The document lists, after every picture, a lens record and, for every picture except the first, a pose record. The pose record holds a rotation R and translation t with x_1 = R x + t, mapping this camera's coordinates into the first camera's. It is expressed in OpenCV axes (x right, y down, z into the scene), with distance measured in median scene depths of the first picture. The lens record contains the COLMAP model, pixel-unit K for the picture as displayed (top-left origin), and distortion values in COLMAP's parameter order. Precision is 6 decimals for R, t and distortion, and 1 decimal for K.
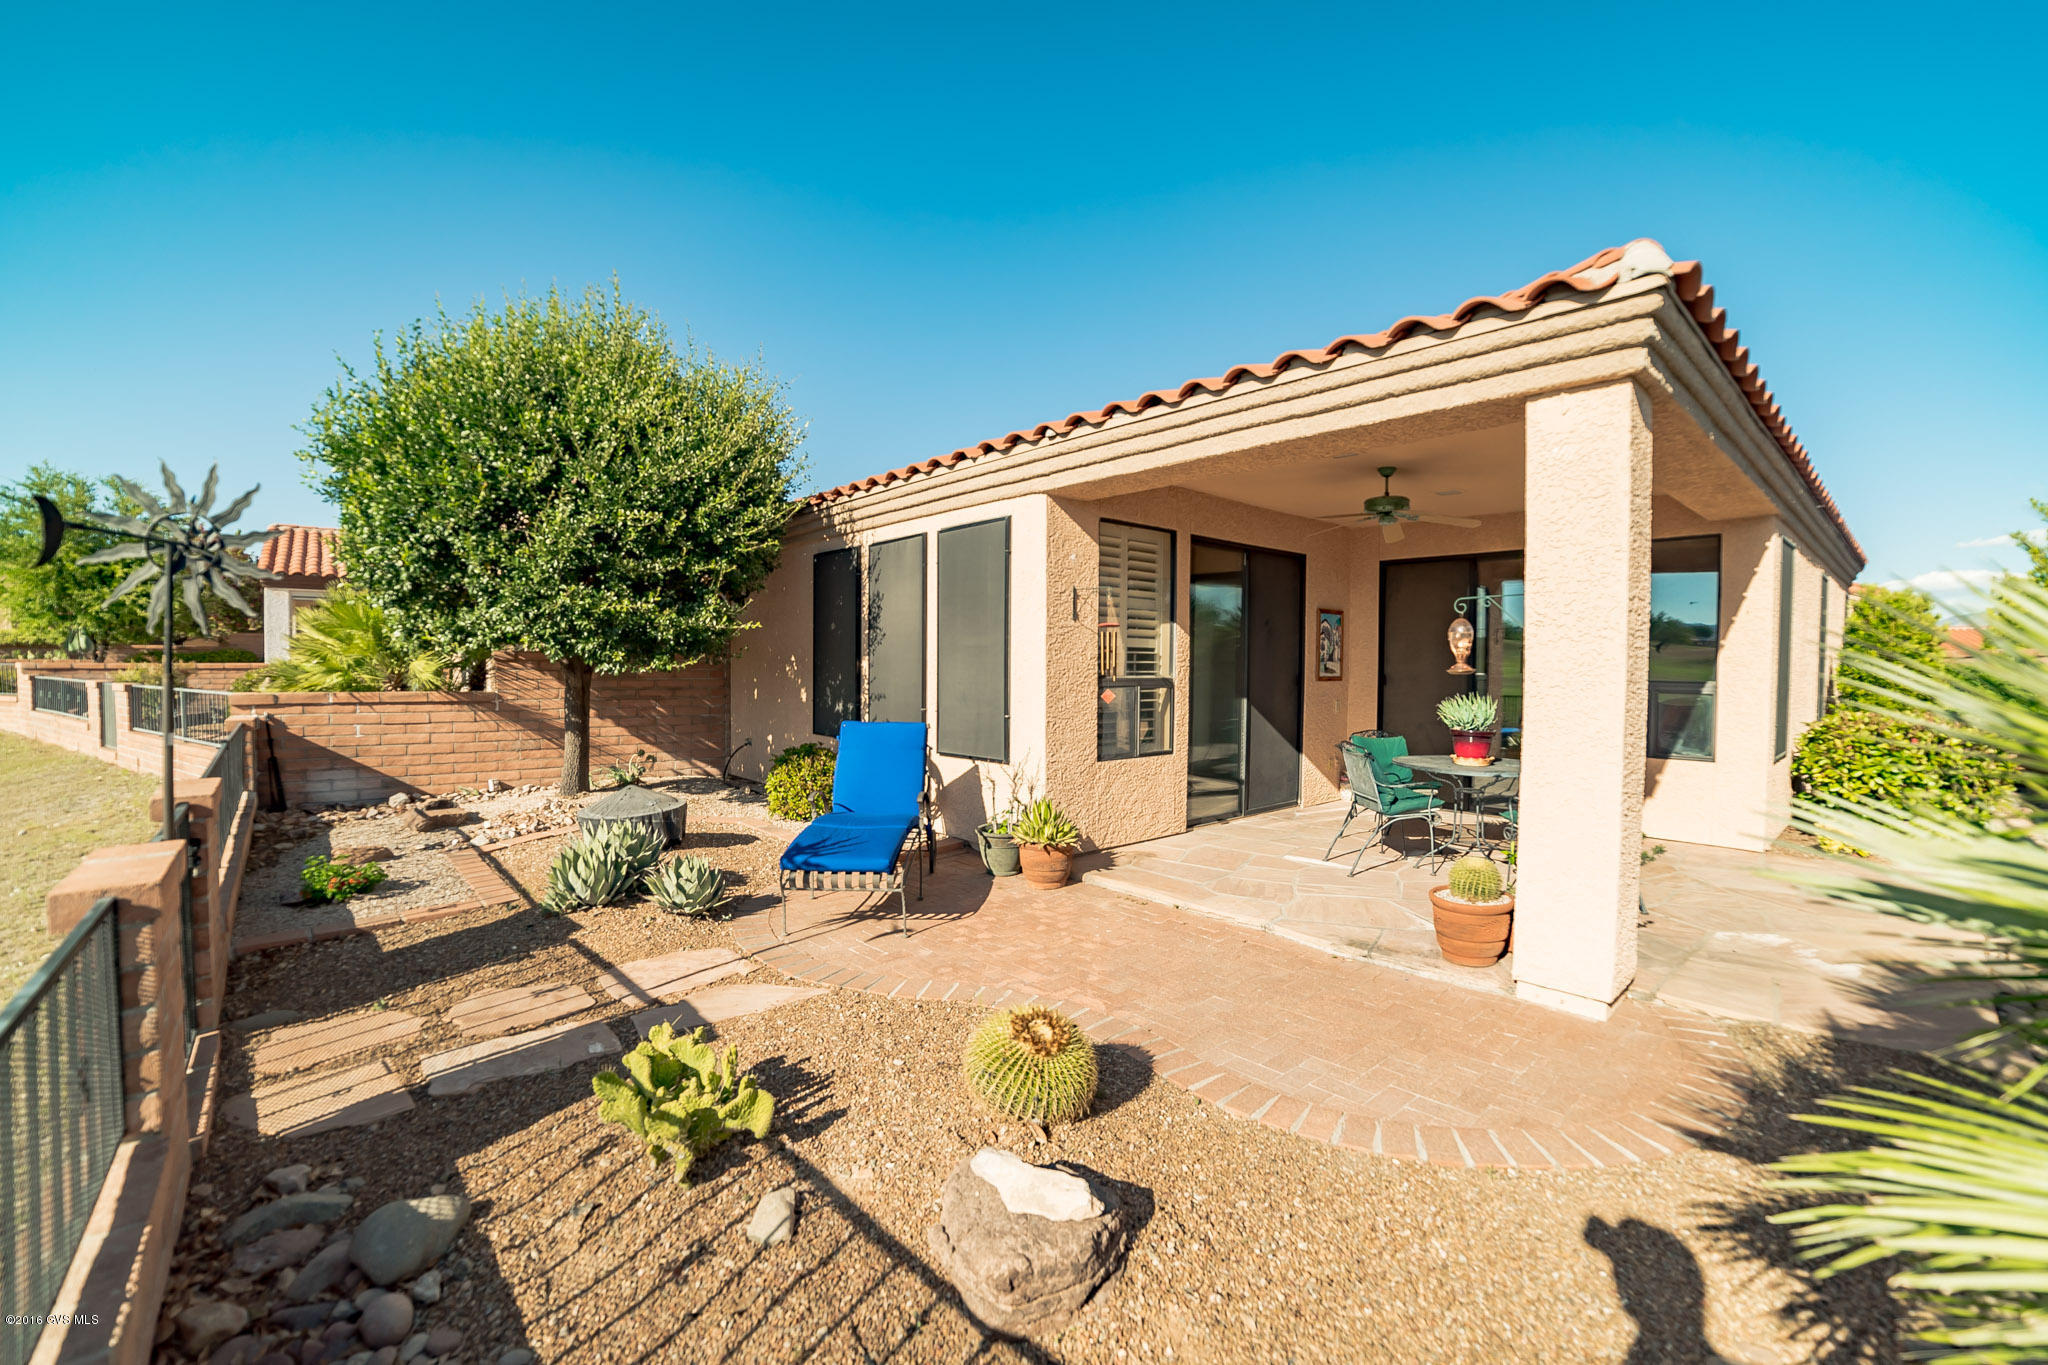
lens RADIAL K [[901.3, 0, 1013.1], [0, 901.3, 692.5], [0, 0, 1]] dist [-0.046906, 0.000751]
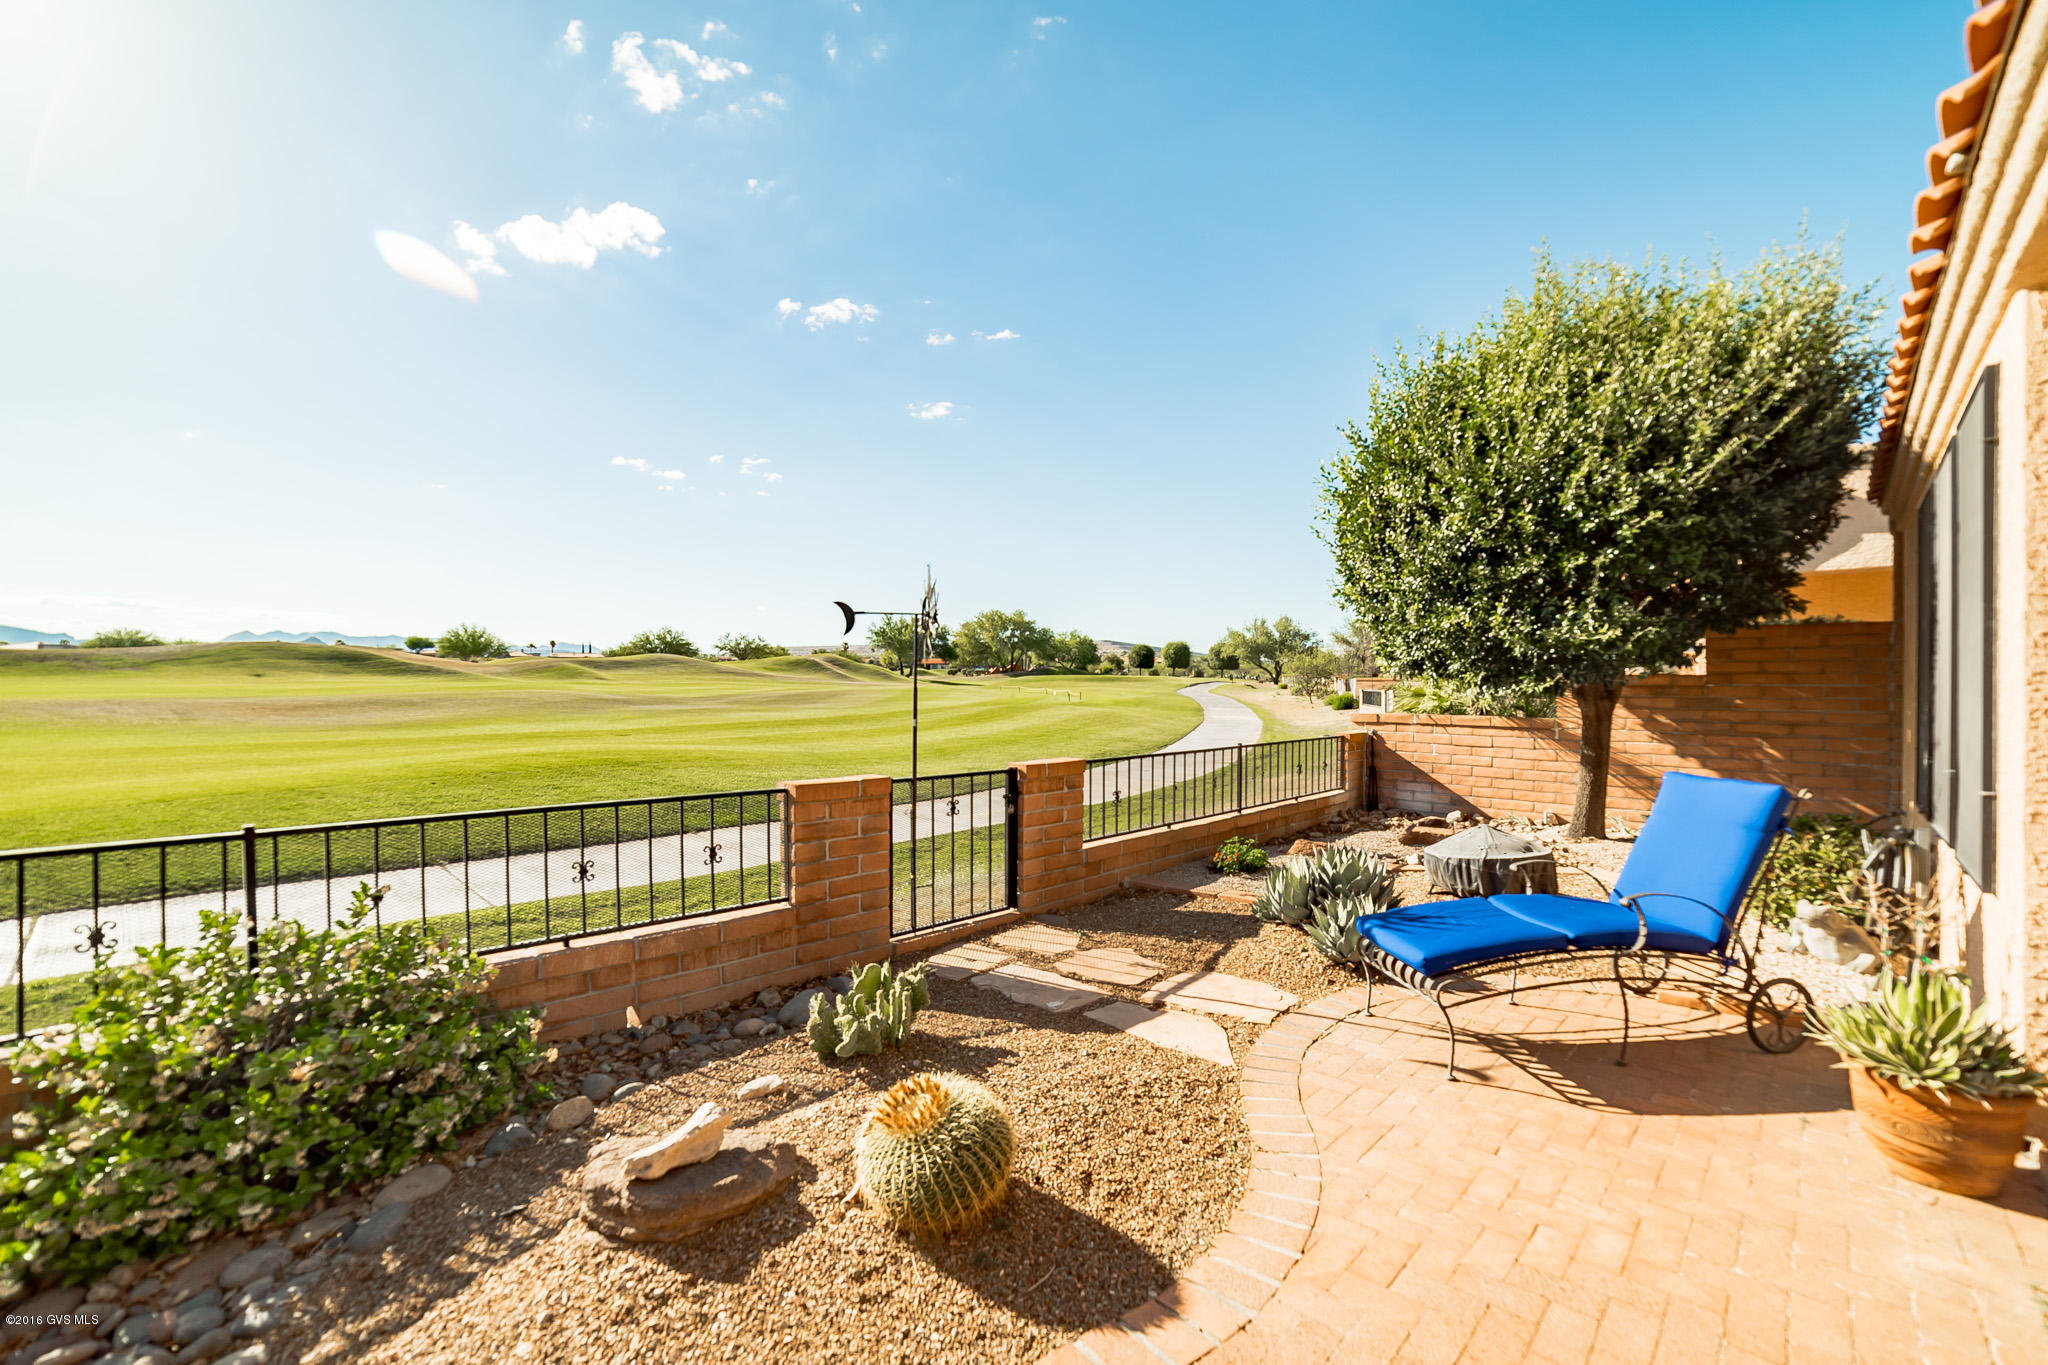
lens RADIAL K [[901.3, 0, 1013.1], [0, 901.3, 692.5], [0, 0, 1]] dist [-0.046906, 0.000751]
pose [[0.072996, -0.000360, -0.997332, 0.456325], [-0.034809, 0.999390, -0.002908, -0.008896], [0.996725, 0.034929, 0.072939, 0.521783]]
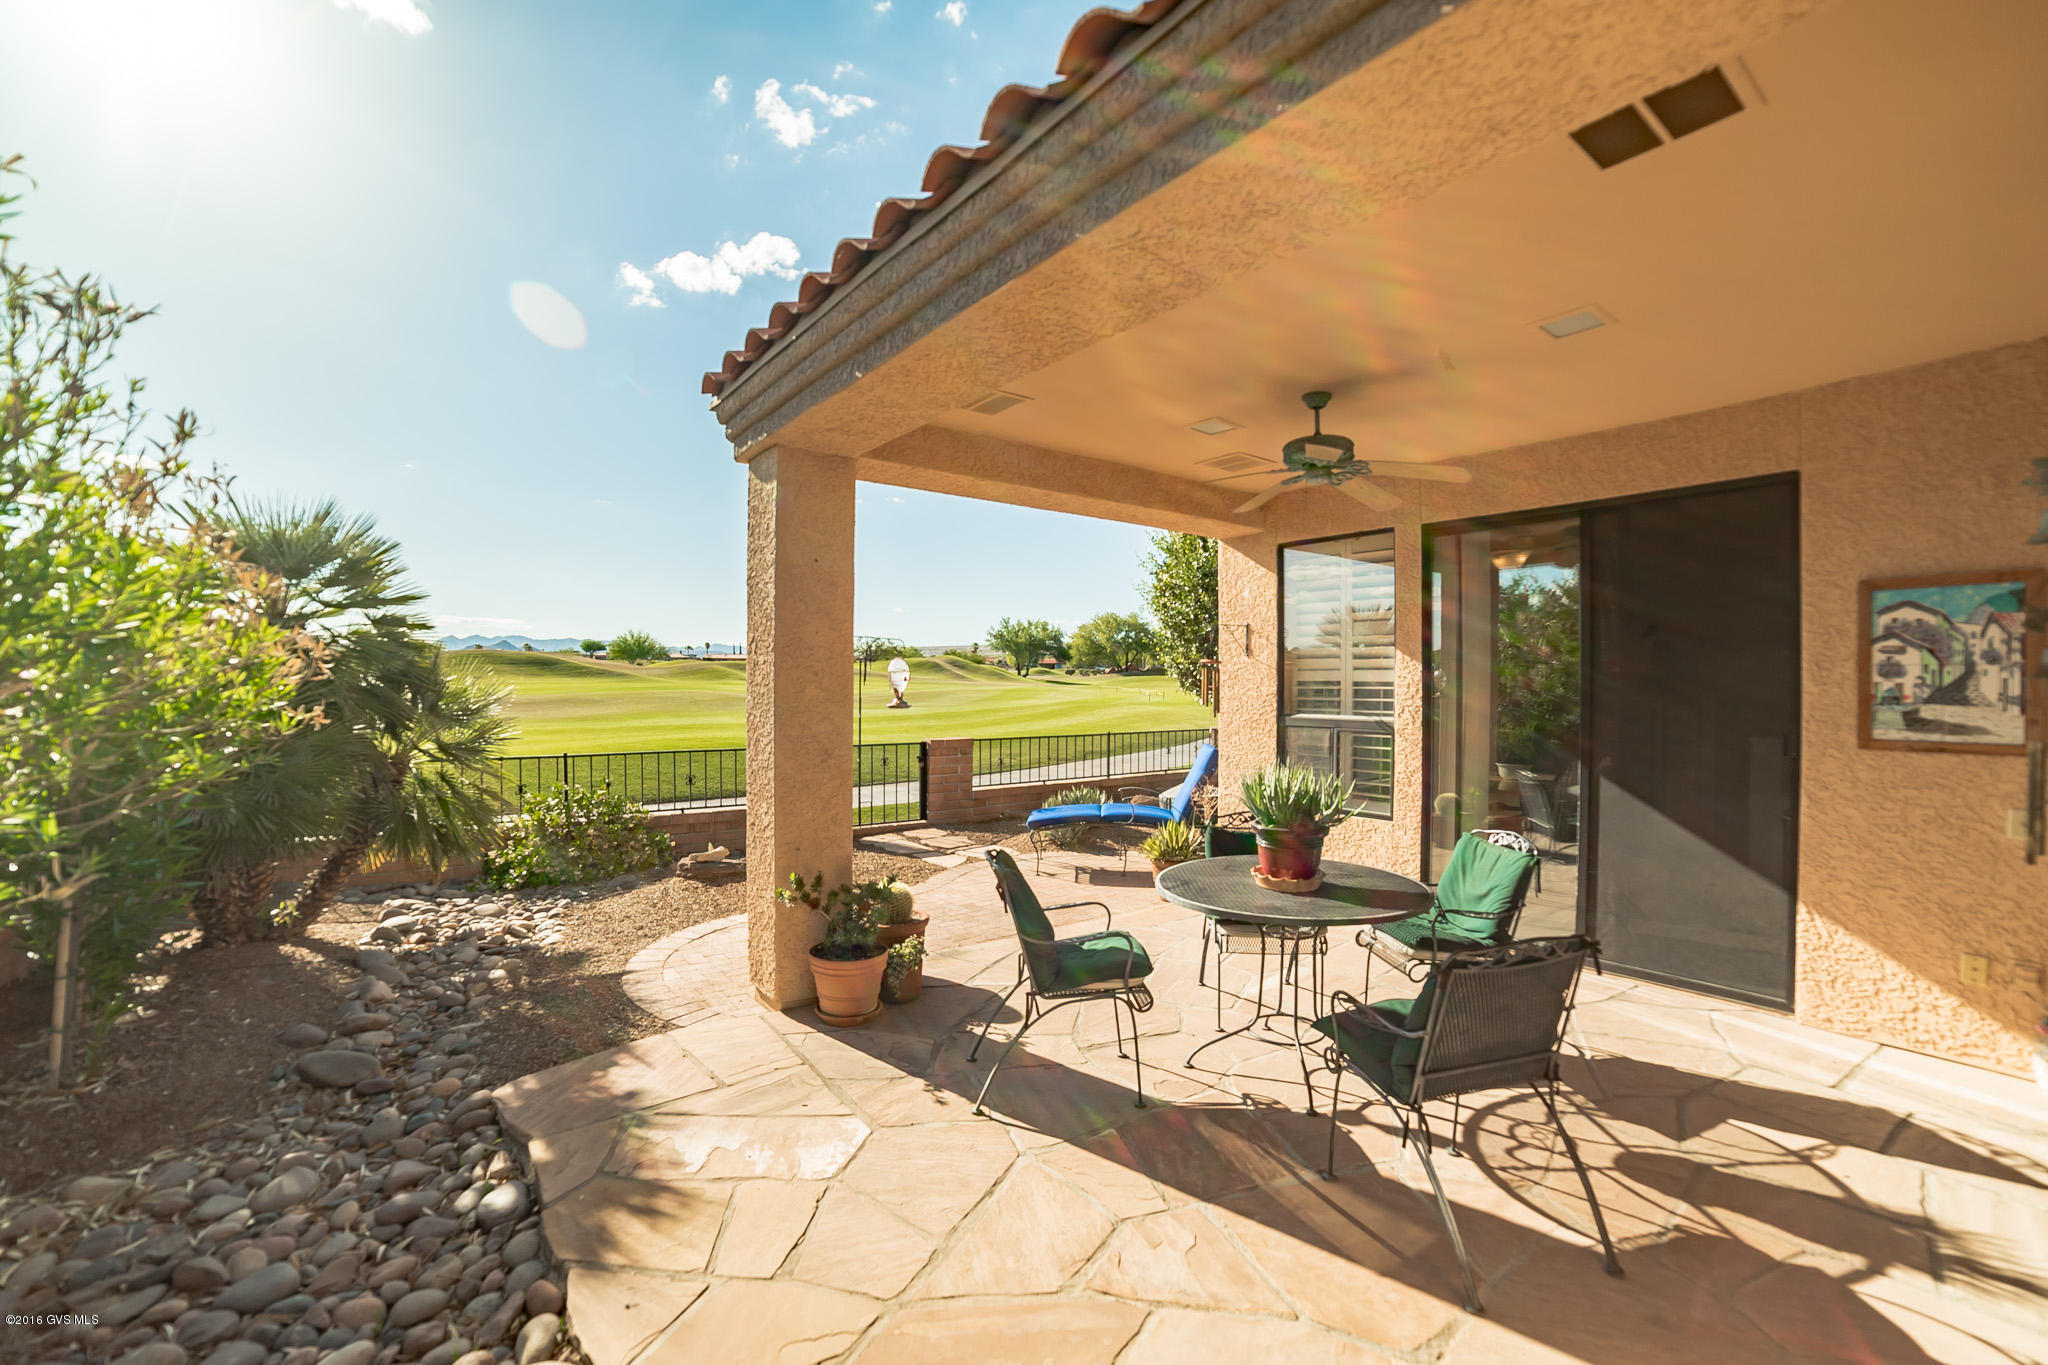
lens RADIAL K [[903.5, 0, 990.9], [0, 903.5, 679.9], [0, 0, 1]] dist [-0.000736, 0.000065]
pose [[-0.101989, -0.012551, -0.994706, 1.121194], [-0.037584, 0.999255, -0.008755, -0.035954], [0.994075, 0.036493, -0.102385, 0.850327]]
